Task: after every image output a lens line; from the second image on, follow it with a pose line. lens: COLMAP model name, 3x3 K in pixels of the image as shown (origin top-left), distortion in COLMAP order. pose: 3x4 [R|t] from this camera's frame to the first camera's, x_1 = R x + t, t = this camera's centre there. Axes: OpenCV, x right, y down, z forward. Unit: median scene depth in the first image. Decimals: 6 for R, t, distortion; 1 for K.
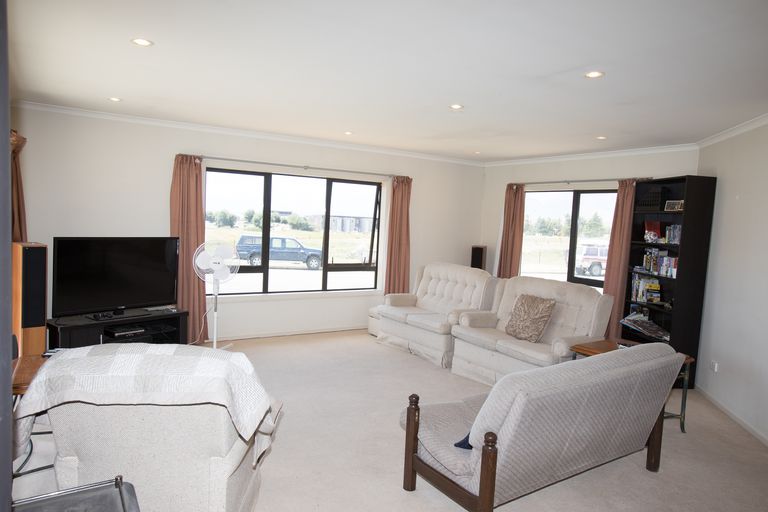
lens RADIAL K [[517.0, 0, 384.2], [0, 517.0, 259.7], [0, 0, 1]] dist [0.003135, 0.000571]
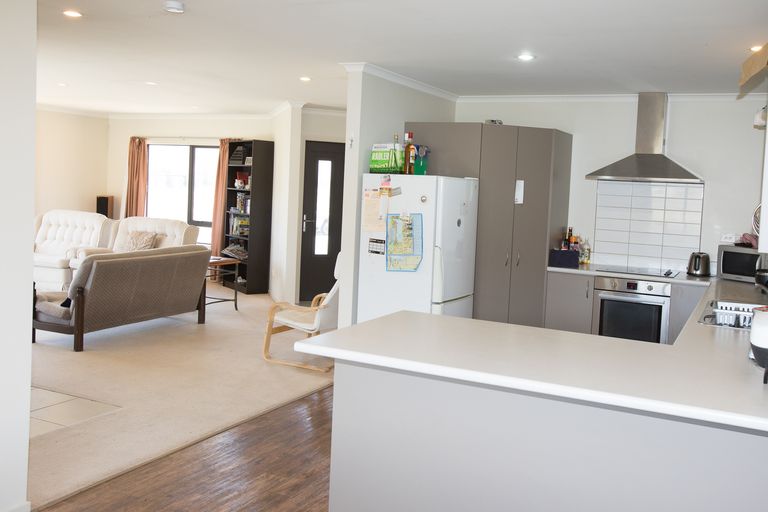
lens RADIAL K [[621.5, 0, 393.6], [0, 621.5, 222.8], [0, 0, 1]] dist [-0.006448, -0.000404]
pose [[0.835072, -0.039039, 0.548754, -0.022039], [0.035376, 0.999225, 0.017252, 0.037731], [-0.549002, 0.005006, 0.835806, -0.499922]]
